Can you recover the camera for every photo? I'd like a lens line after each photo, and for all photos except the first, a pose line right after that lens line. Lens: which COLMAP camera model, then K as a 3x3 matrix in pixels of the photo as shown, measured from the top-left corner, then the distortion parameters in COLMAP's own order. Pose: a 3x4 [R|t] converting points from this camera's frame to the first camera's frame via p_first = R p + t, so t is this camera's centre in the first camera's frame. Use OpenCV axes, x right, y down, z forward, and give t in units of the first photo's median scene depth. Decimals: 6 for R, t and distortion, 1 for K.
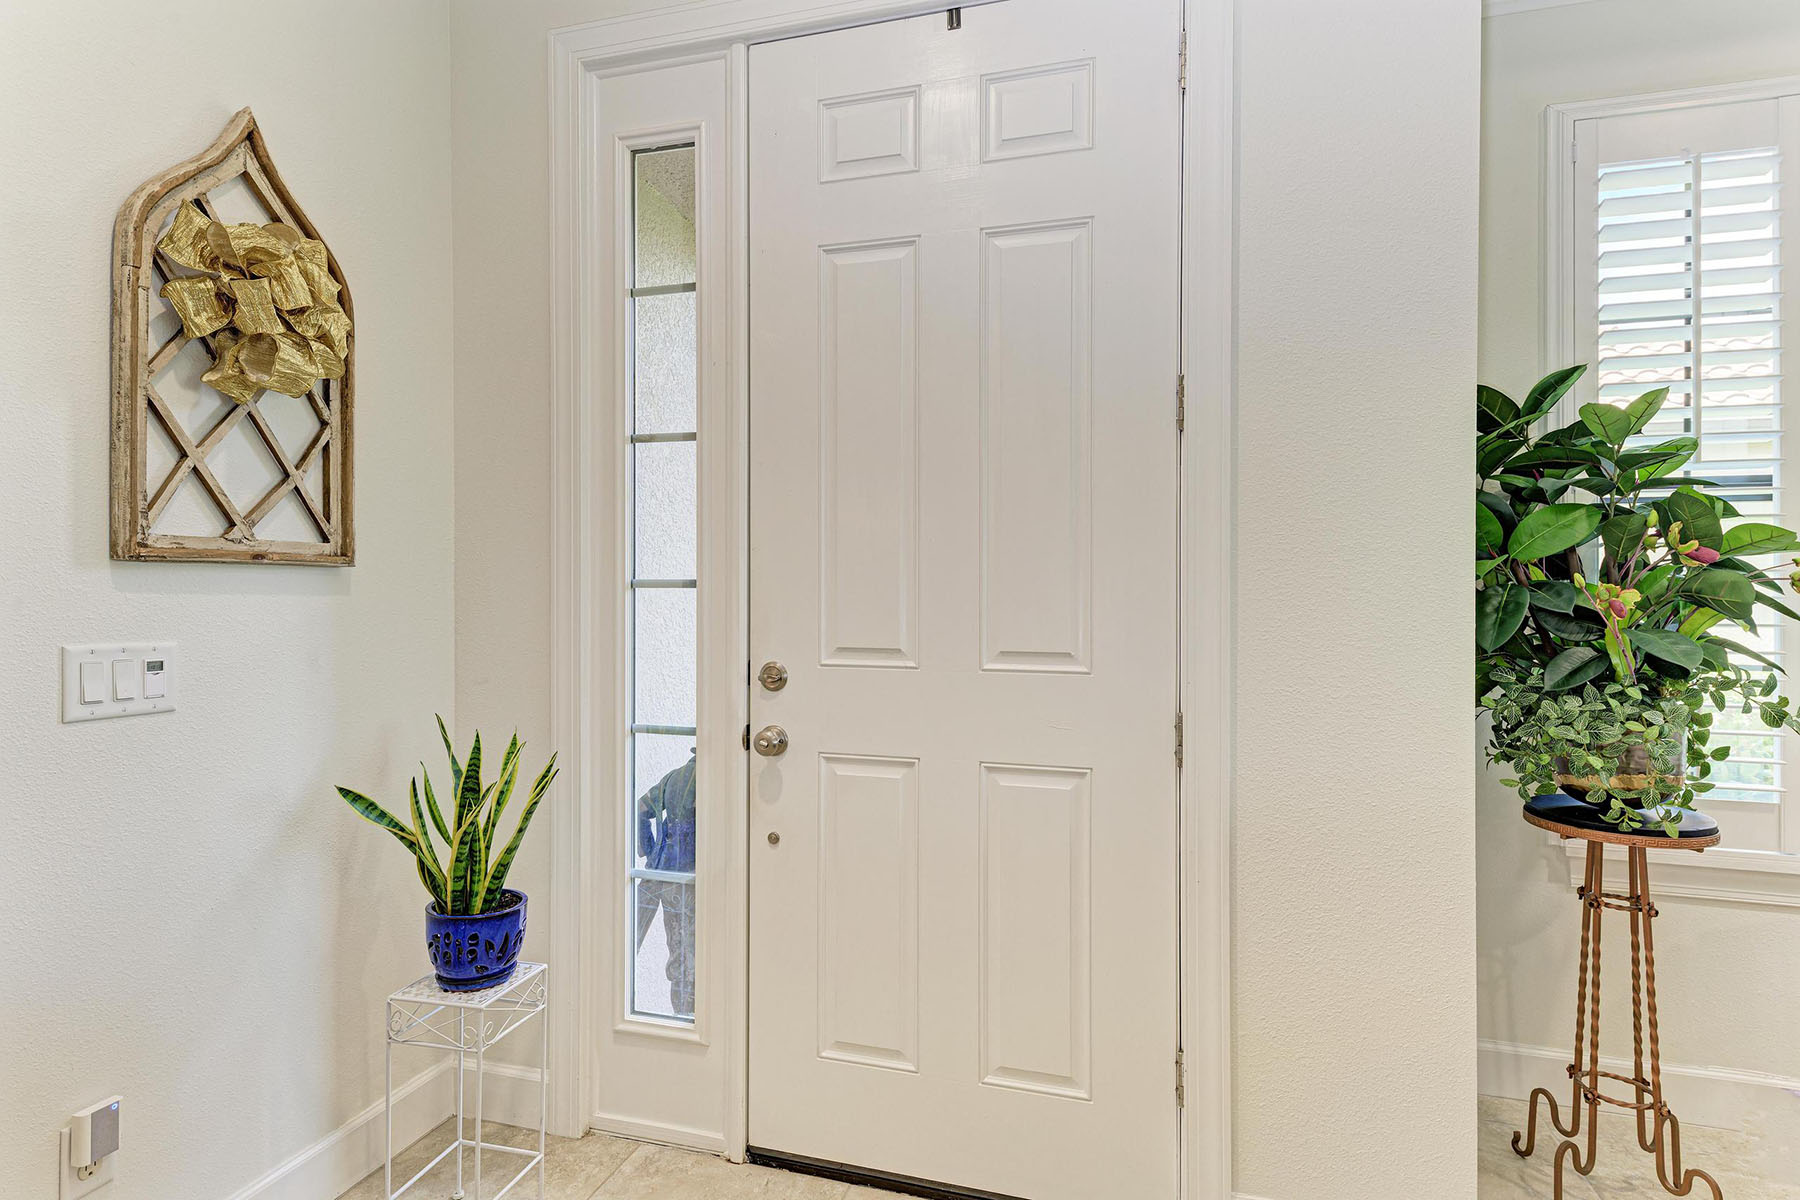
lens RADIAL K [[885.1, 0, 900.0], [0, 885.1, 600.0], [0, 0, 1]] dist [0.013698, 0.000112]
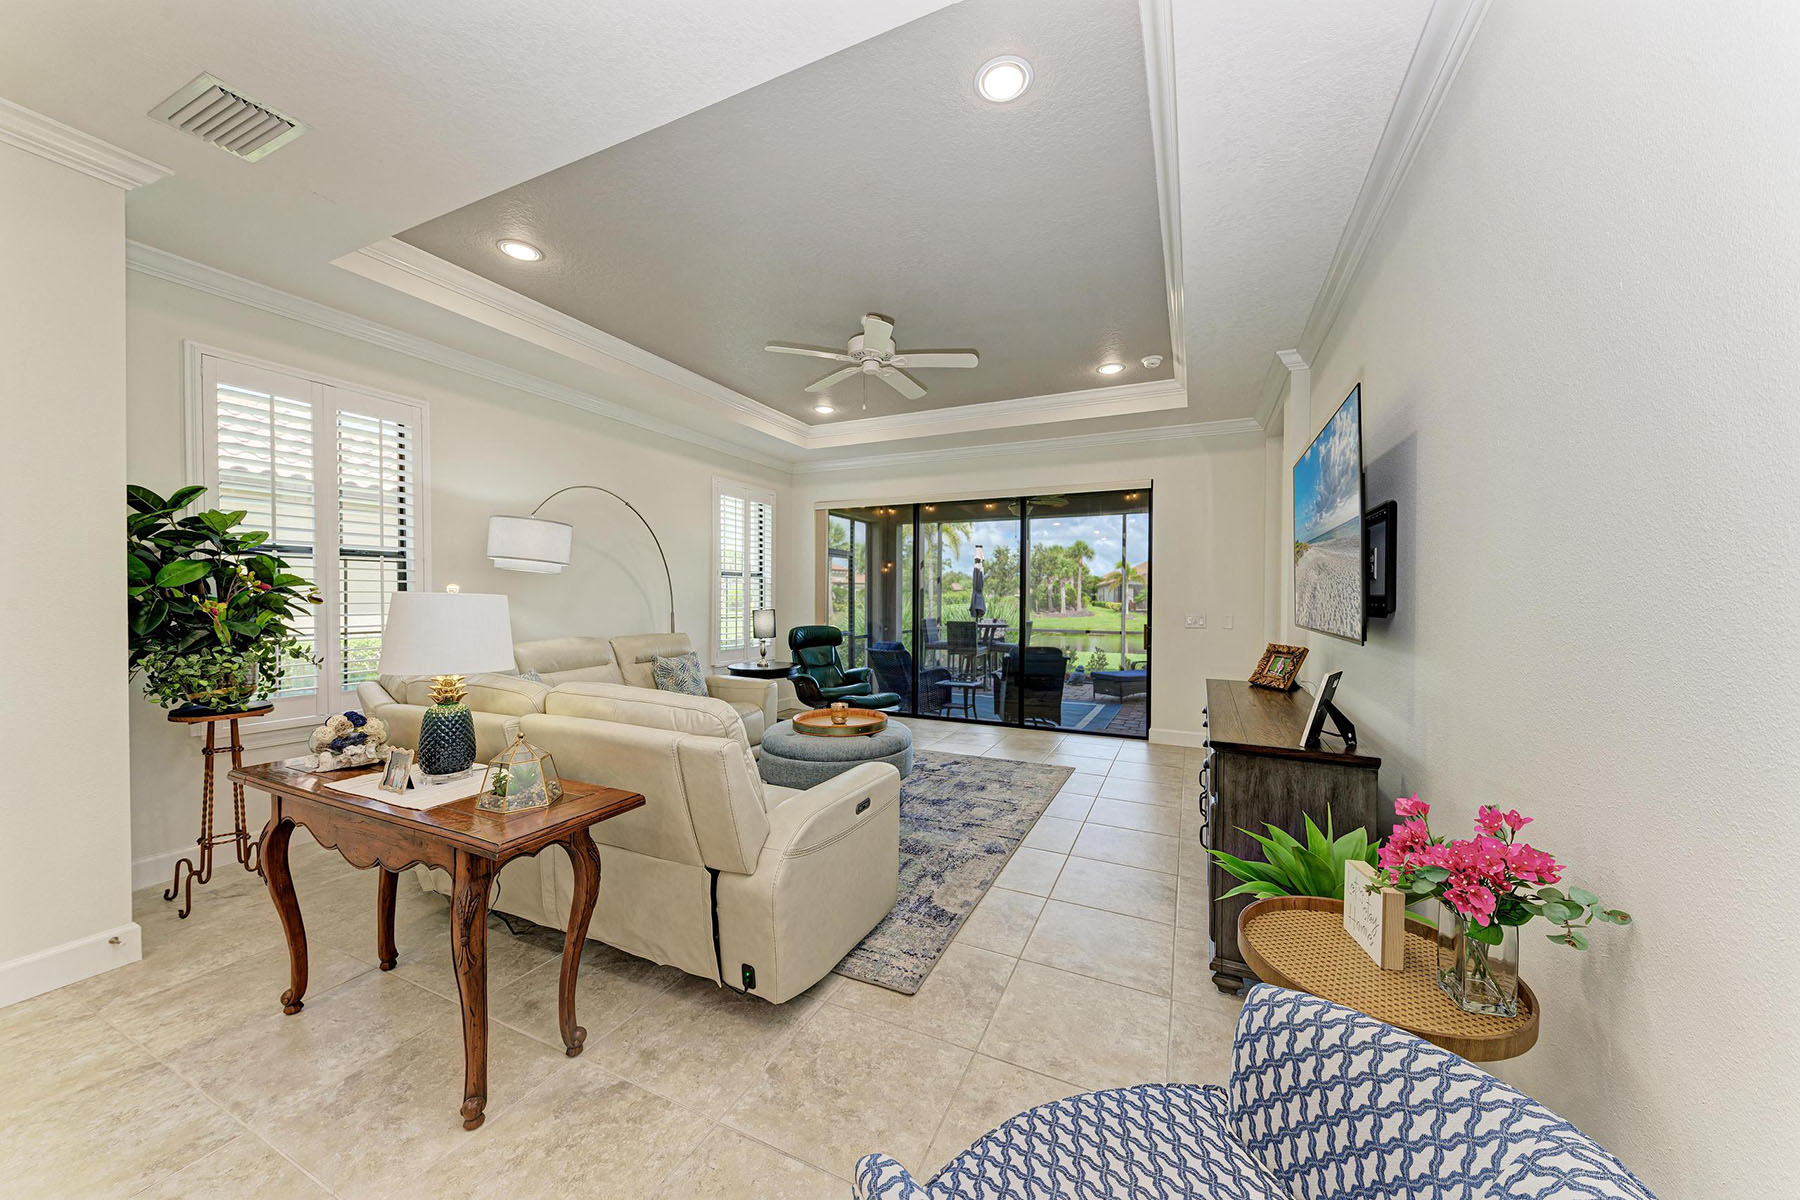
lens RADIAL K [[630.6, 0, 905.6], [0, 630.6, 601.3], [0, 0, 1]] dist [0.016992, -0.004647]
pose [[0.159120, -0.014636, 0.987151, -0.427676], [0.001624, 0.999893, 0.014563, -0.032285], [-0.987258, -0.000714, 0.159126, -0.830804]]
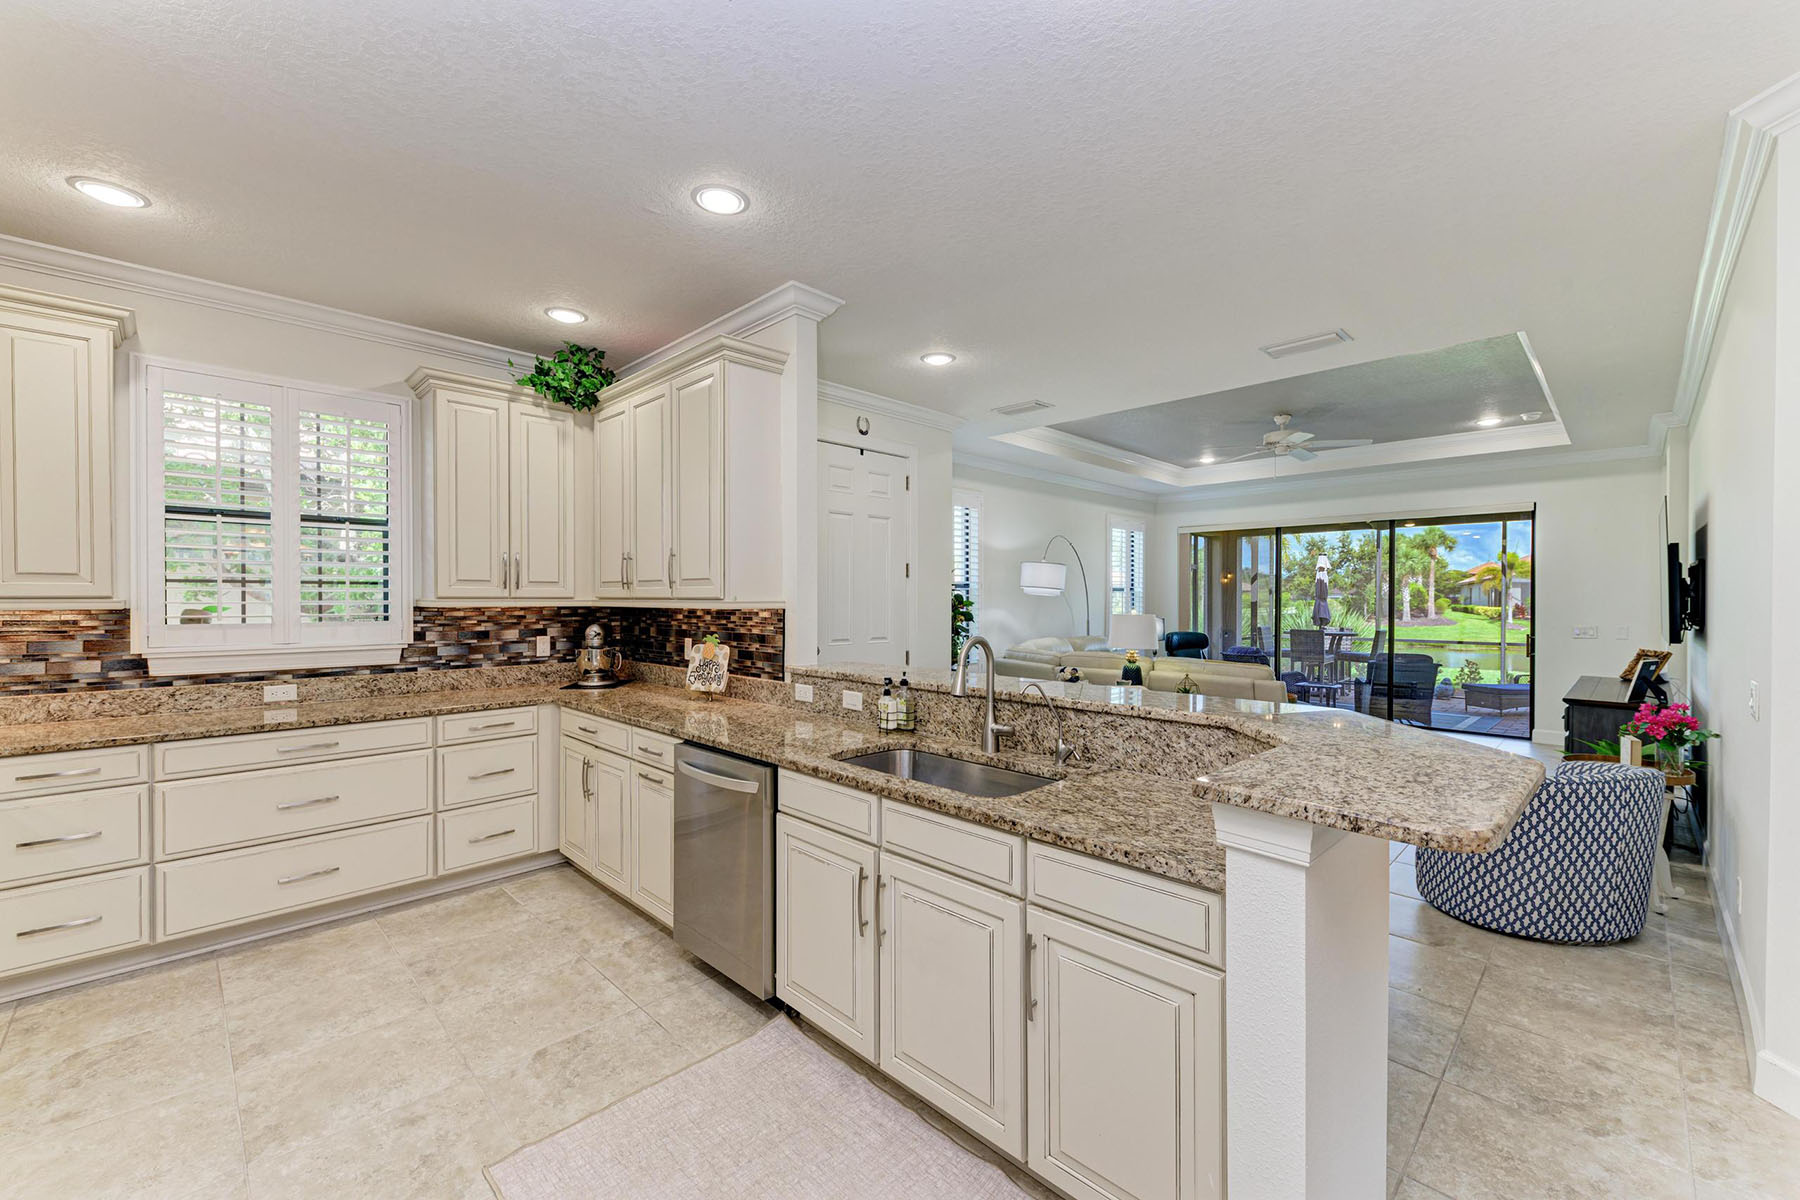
lens RADIAL K [[724.1, 0, 899.2], [0, 724.1, 601.7], [0, 0, 1]] dist [0.024597, -0.008720]
pose [[0.494884, -0.011023, 0.868889, -2.322154], [0.006917, 0.999938, 0.008746, -0.107139], [-0.868932, 0.001682, 0.494929, -0.508237]]
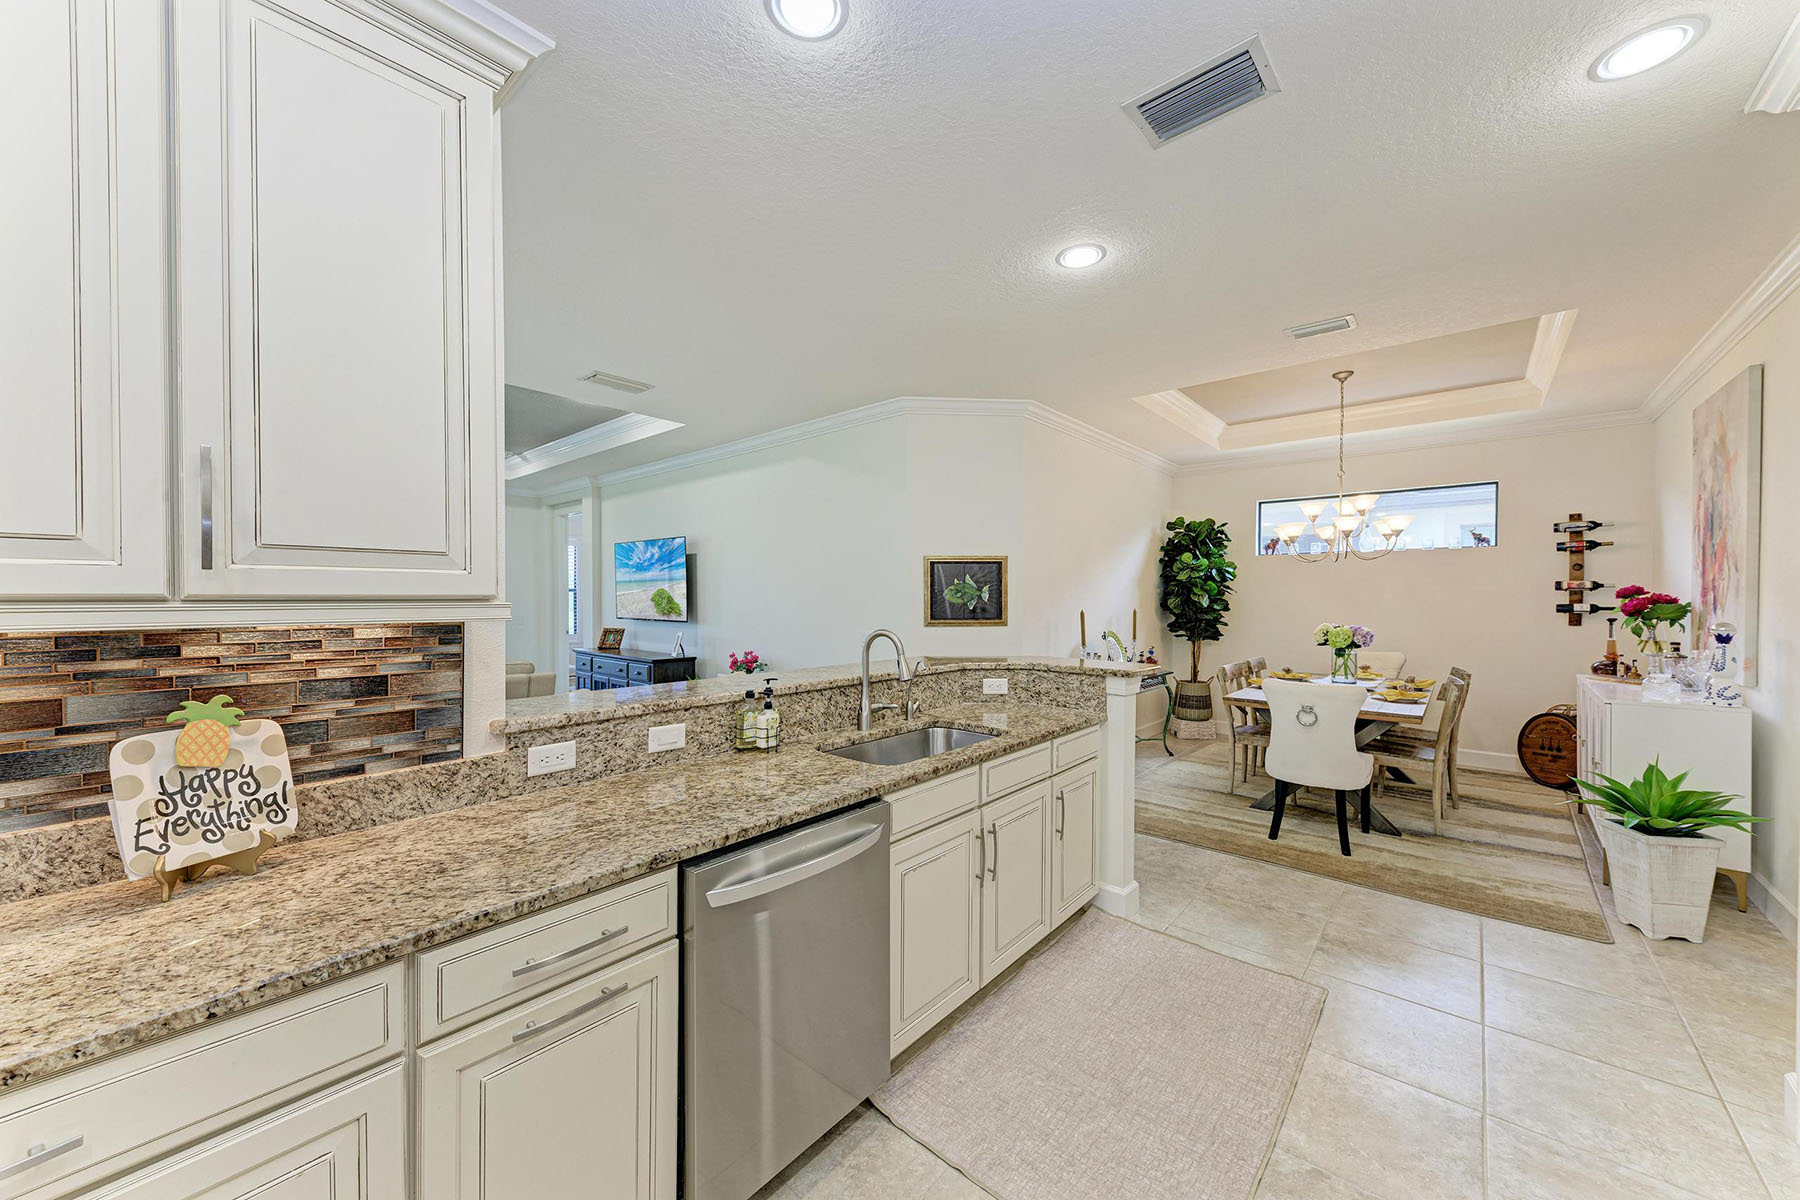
lens RADIAL K [[652.2, 0, 890.6], [0, 652.2, 605.2], [0, 0, 1]] dist [0.021689, -0.009656]
pose [[-0.899771, -0.014674, 0.436115, -1.735181], [-0.006207, 0.999764, 0.020834, -0.113283], [-0.436318, 0.016039, -0.899650, 1.242203]]
